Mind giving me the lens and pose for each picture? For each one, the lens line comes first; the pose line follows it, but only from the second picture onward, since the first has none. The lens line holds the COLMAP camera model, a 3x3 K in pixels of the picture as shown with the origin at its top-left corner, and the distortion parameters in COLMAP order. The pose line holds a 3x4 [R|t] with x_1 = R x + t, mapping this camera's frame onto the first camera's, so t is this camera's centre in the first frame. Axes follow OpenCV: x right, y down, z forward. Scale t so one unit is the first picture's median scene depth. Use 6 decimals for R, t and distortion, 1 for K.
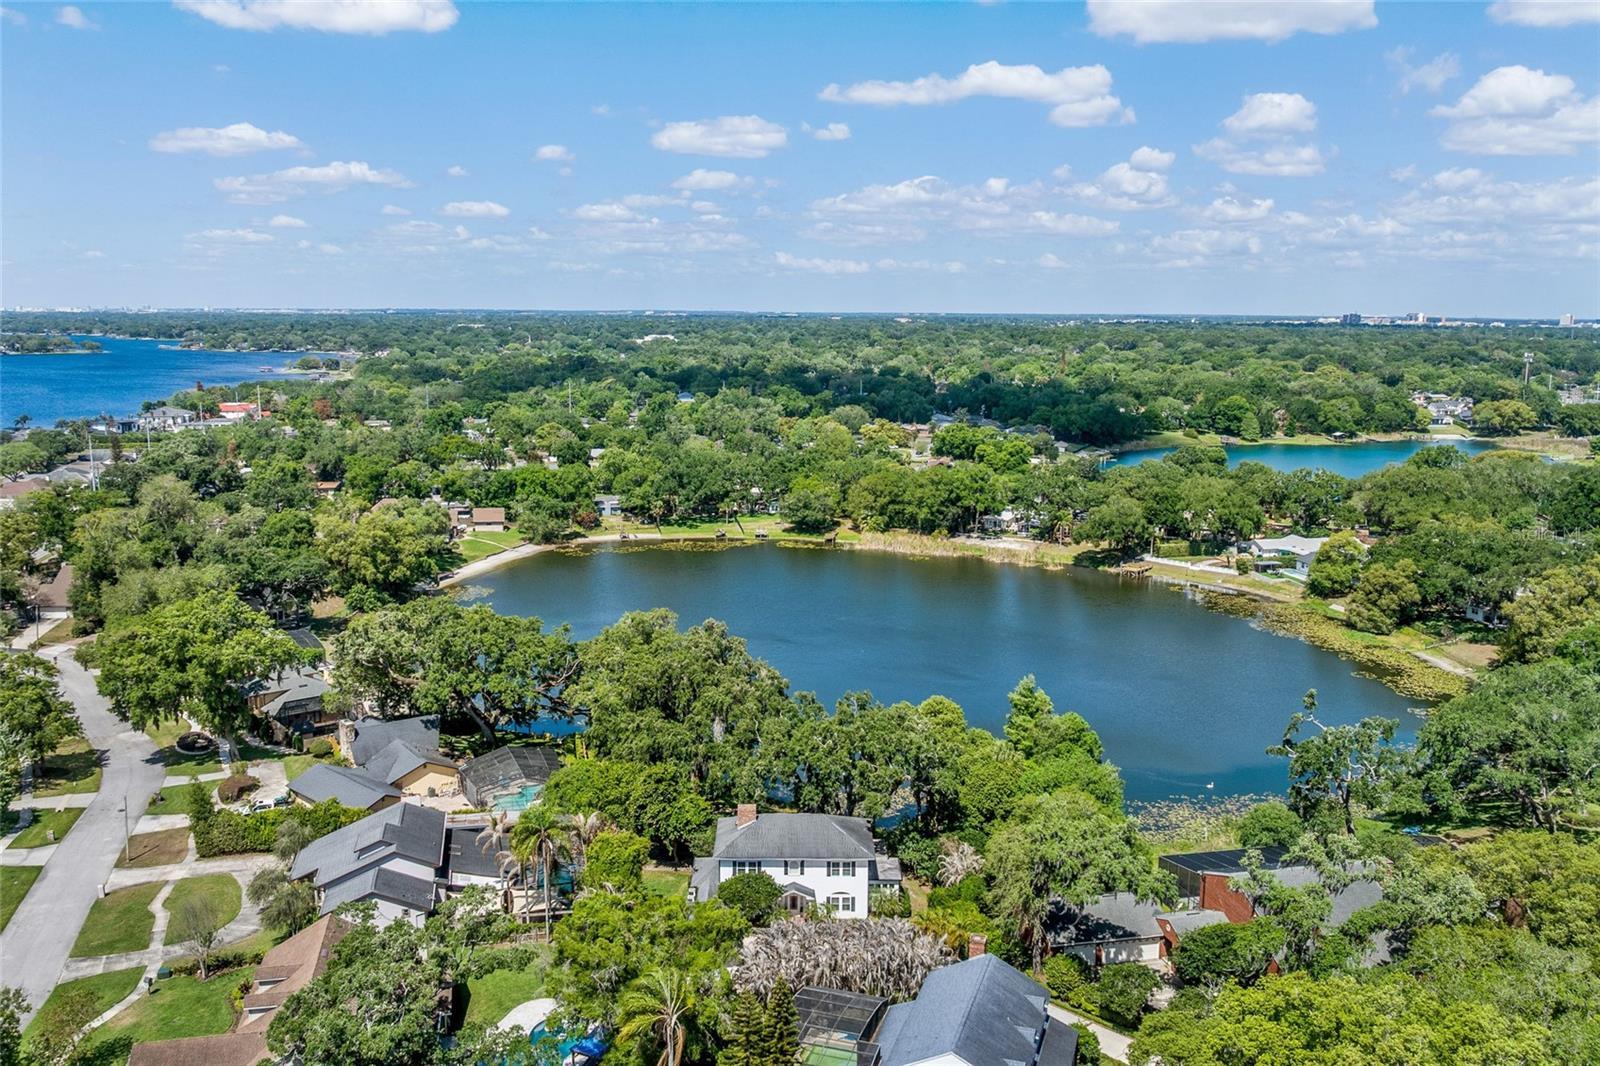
lens RADIAL K [[1333.1, 0, 800.0], [0, 1333.1, 533.0], [0, 0, 1]] dist [-0.021528, -0.006166]
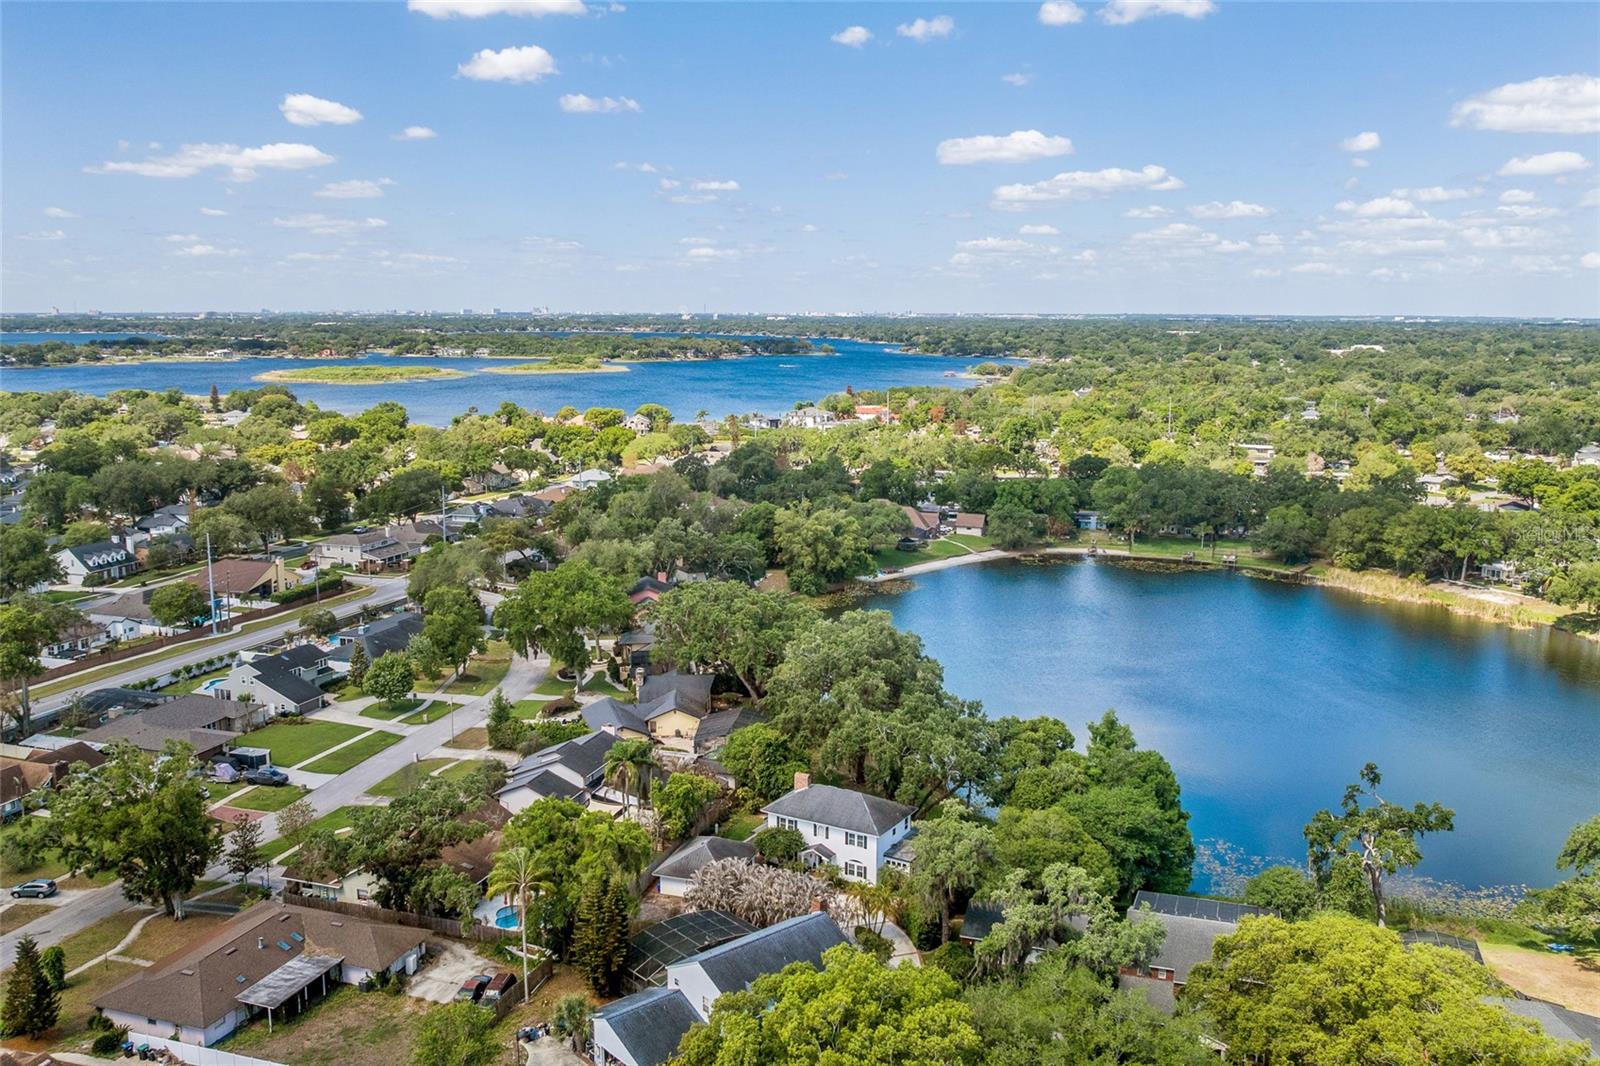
lens RADIAL K [[1333.1, 0, 800.0], [0, 1333.1, 533.0], [0, 0, 1]] dist [-0.021528, -0.006166]
pose [[0.858505, 0.080980, -0.506371, 0.193627], [-0.082722, 0.996390, 0.019097, -0.012030], [0.506089, 0.025493, 0.862104, -0.013810]]
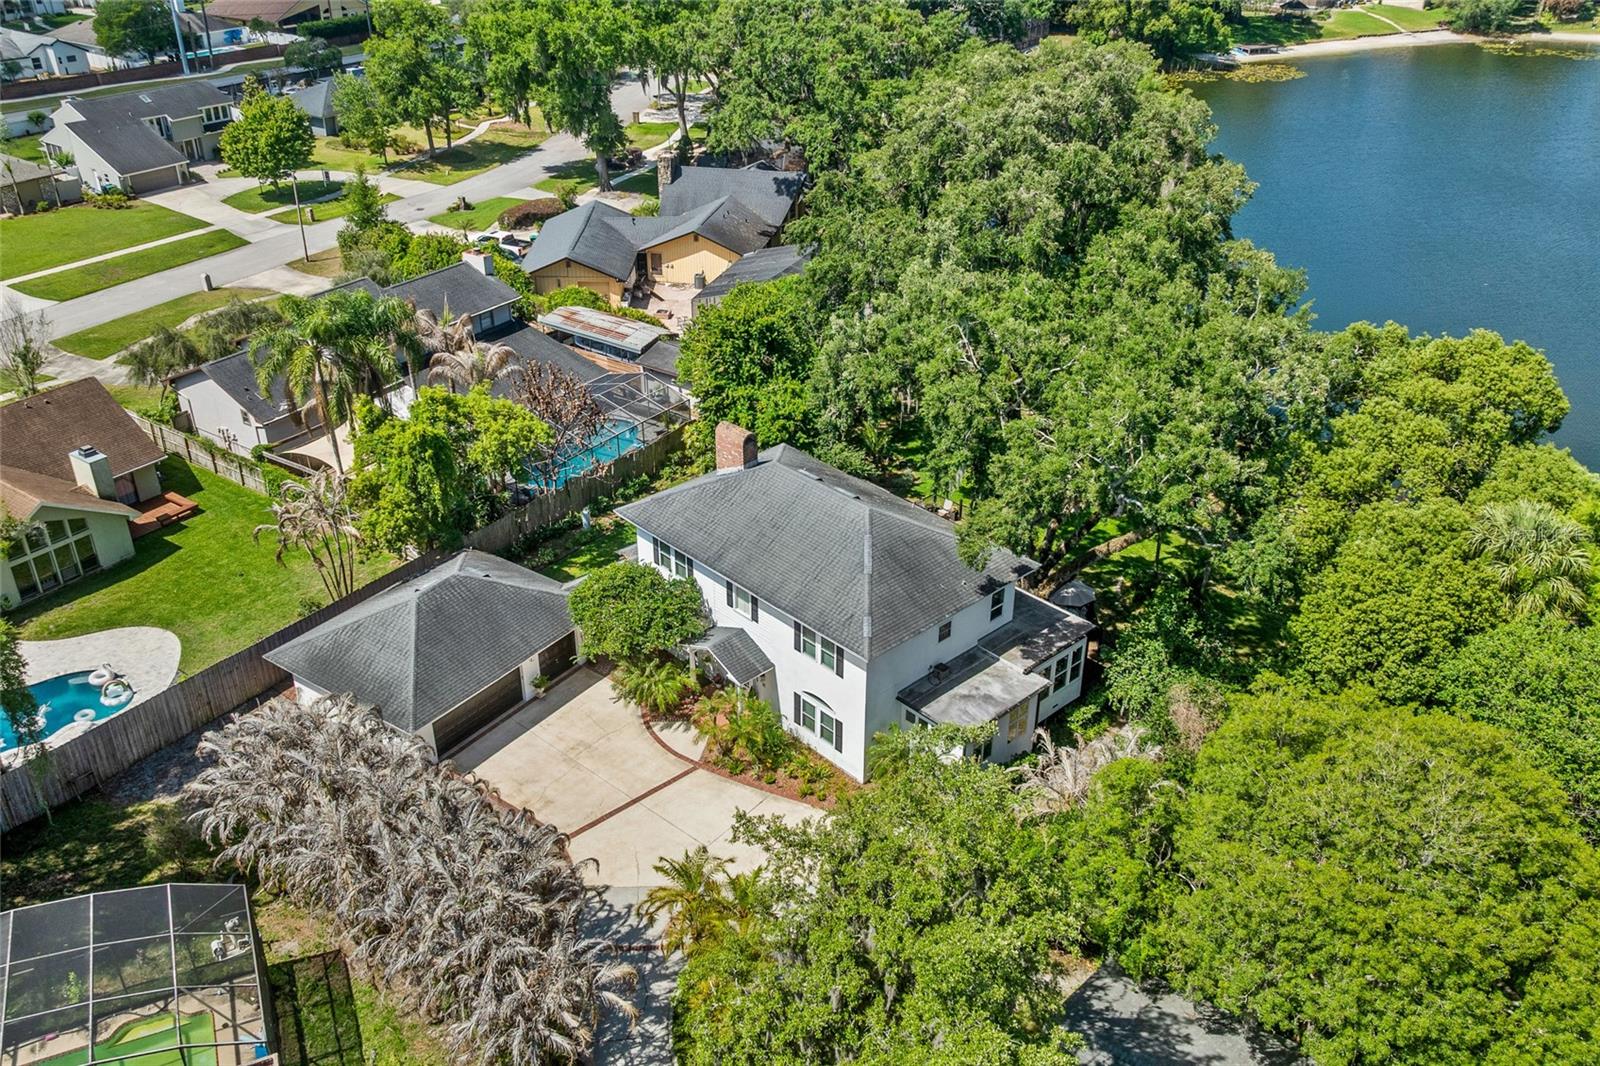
lens RADIAL K [[1333.1, 0, 800.0], [0, 1333.1, 533.0], [0, 0, 1]] dist [-0.021528, -0.006166]
pose [[0.673555, 0.357951, -0.646680, 0.095104], [-0.120192, 0.916309, 0.382009, 0.023655], [0.729299, -0.179579, 0.660207, 0.255431]]
